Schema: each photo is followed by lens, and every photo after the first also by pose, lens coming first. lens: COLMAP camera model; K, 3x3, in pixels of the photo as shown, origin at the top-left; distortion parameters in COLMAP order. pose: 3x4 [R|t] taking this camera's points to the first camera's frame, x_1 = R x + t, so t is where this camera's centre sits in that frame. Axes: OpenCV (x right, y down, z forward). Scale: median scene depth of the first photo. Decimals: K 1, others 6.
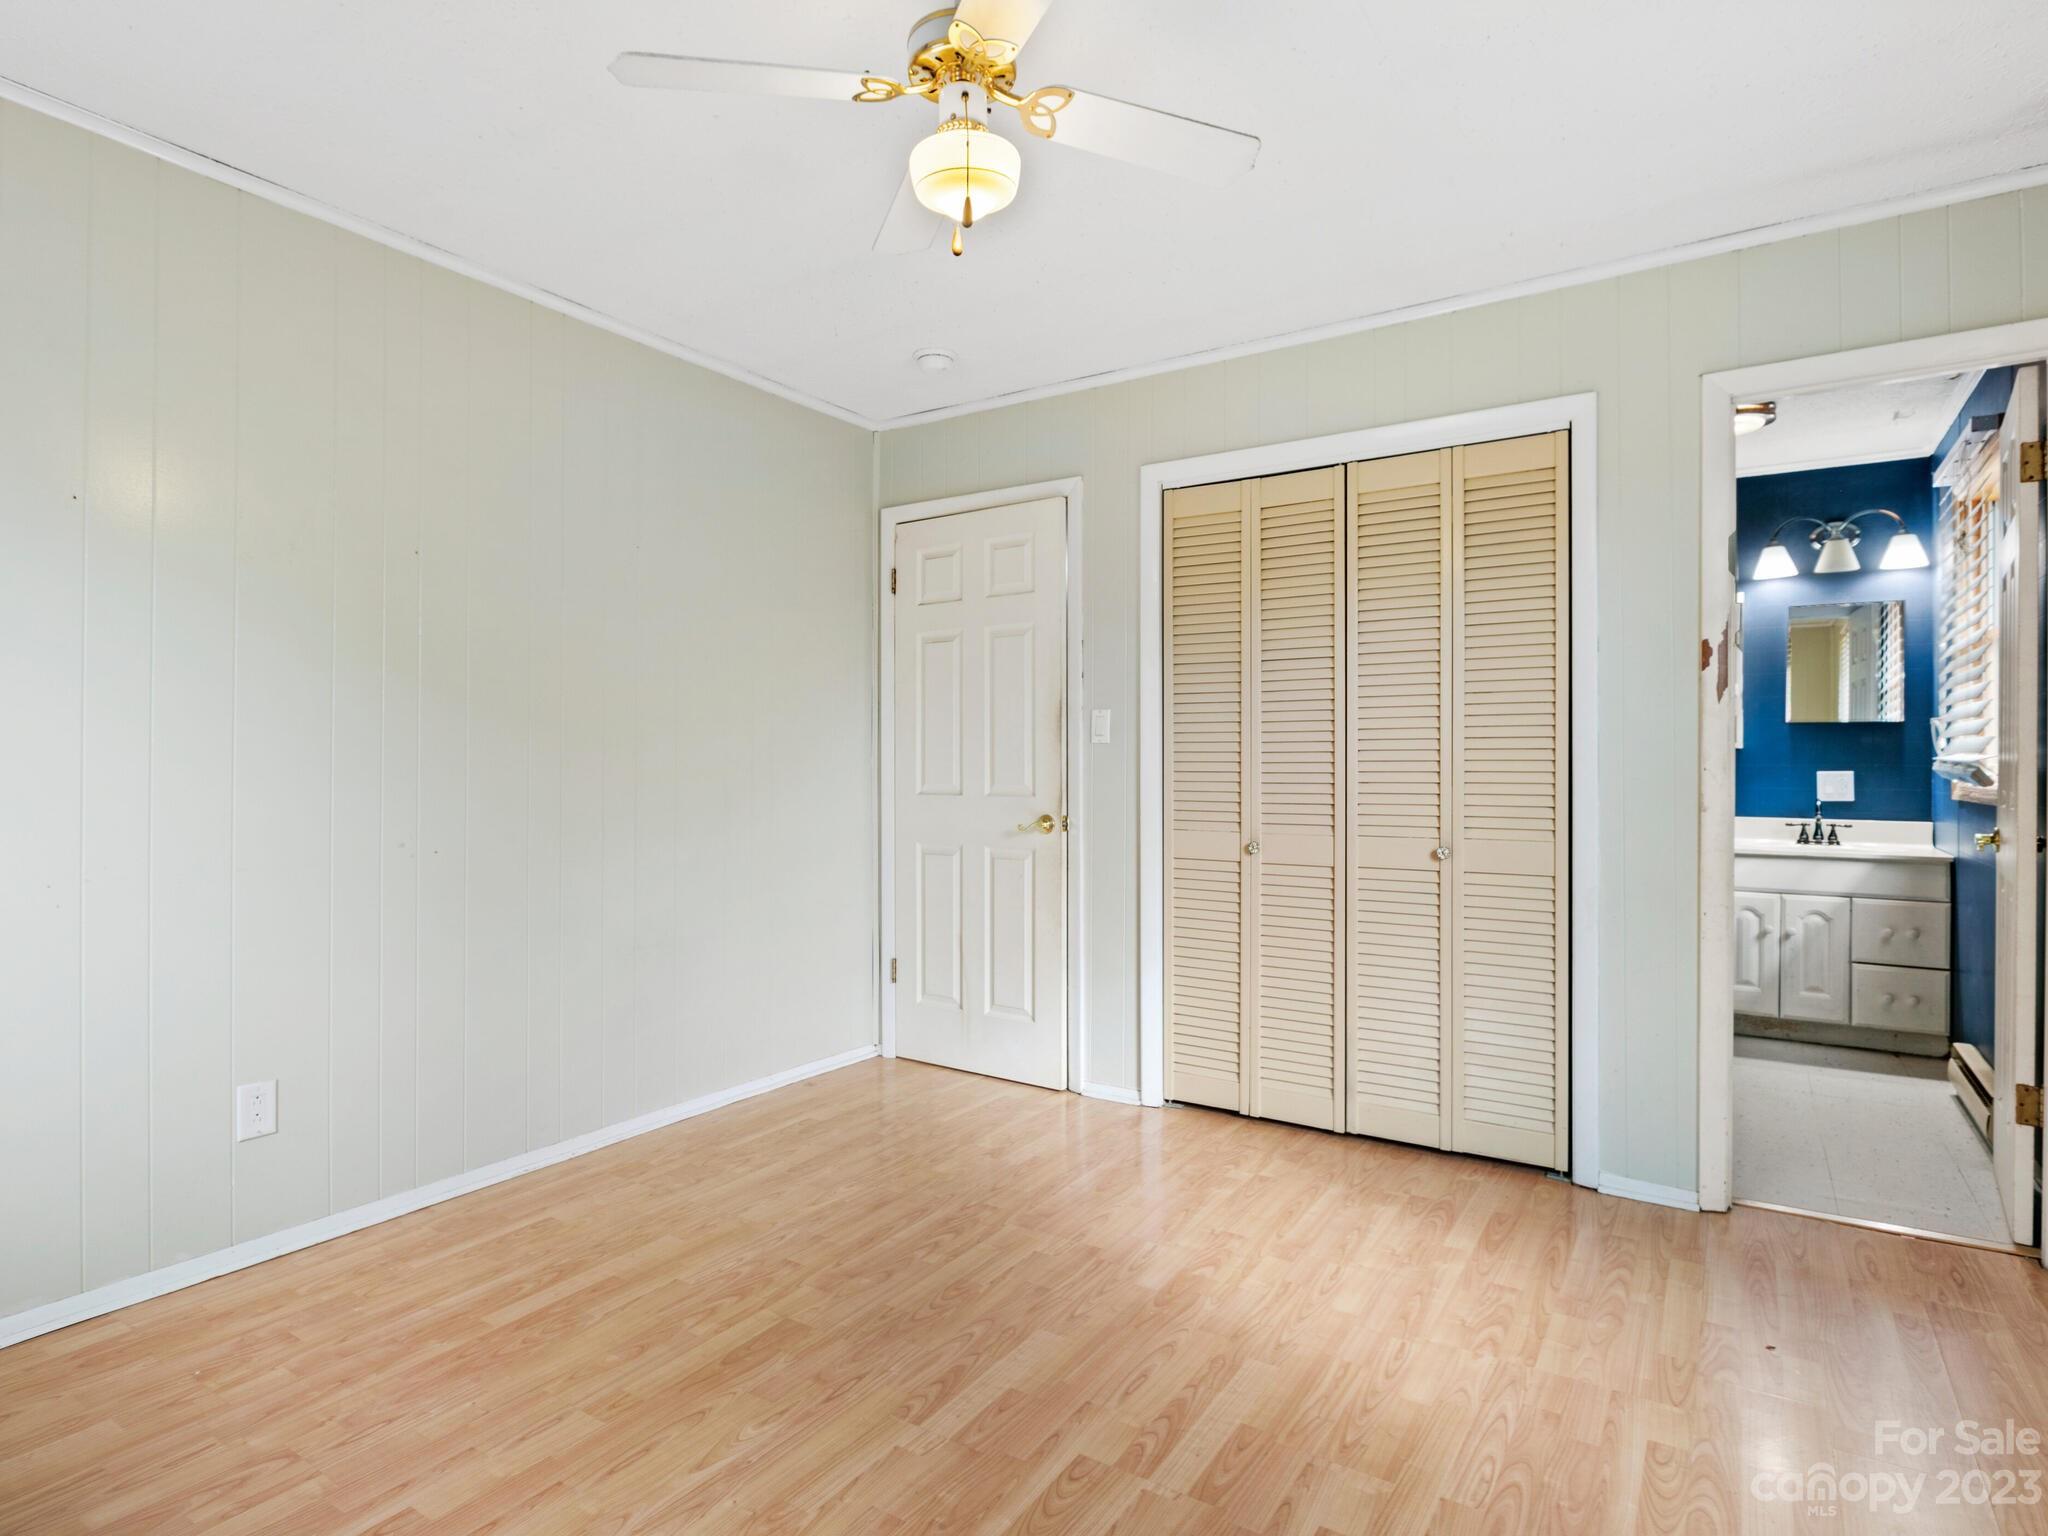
lens RADIAL K [[1094.5, 0, 1000.5], [0, 1094.5, 763.6], [0, 0, 1]] dist [-0.008809, -0.000369]
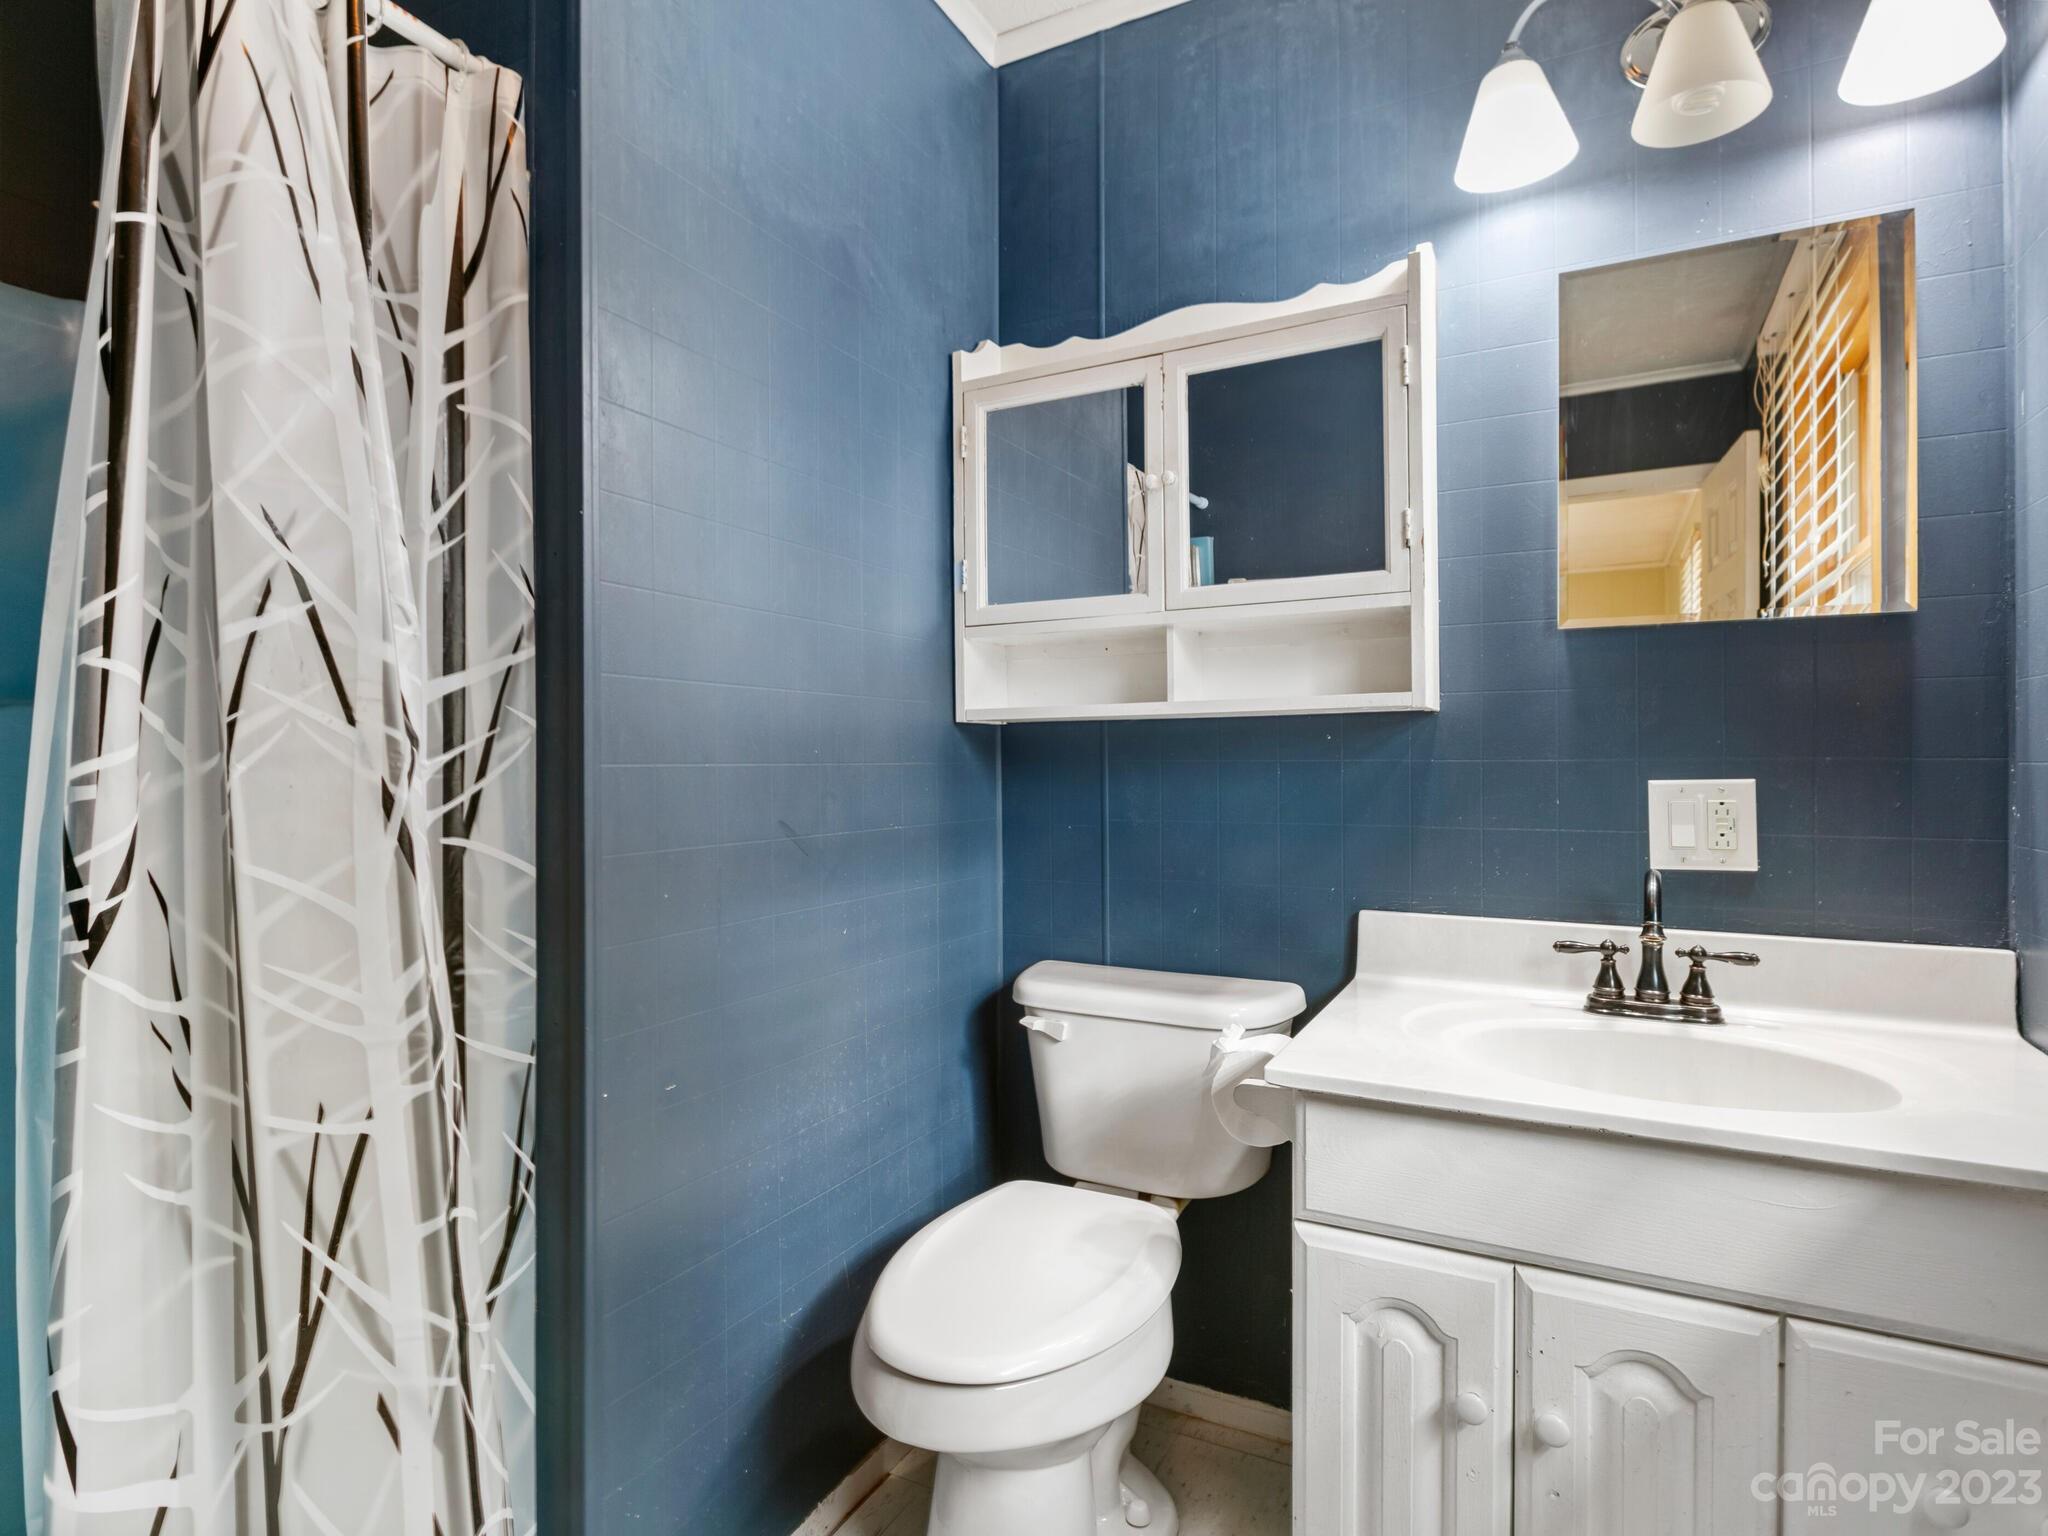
lens RADIAL K [[1026.0, 0, 1024.0], [0, 1026.0, 768.0], [0, 0, 1]] dist [-0.027449, -0.000416]
pose [[0.995001, -0.009387, 0.099422, 0.551584], [0.008932, 0.999947, 0.005023, 0.001202], [-0.099464, -0.004110, 0.995033, 0.739558]]
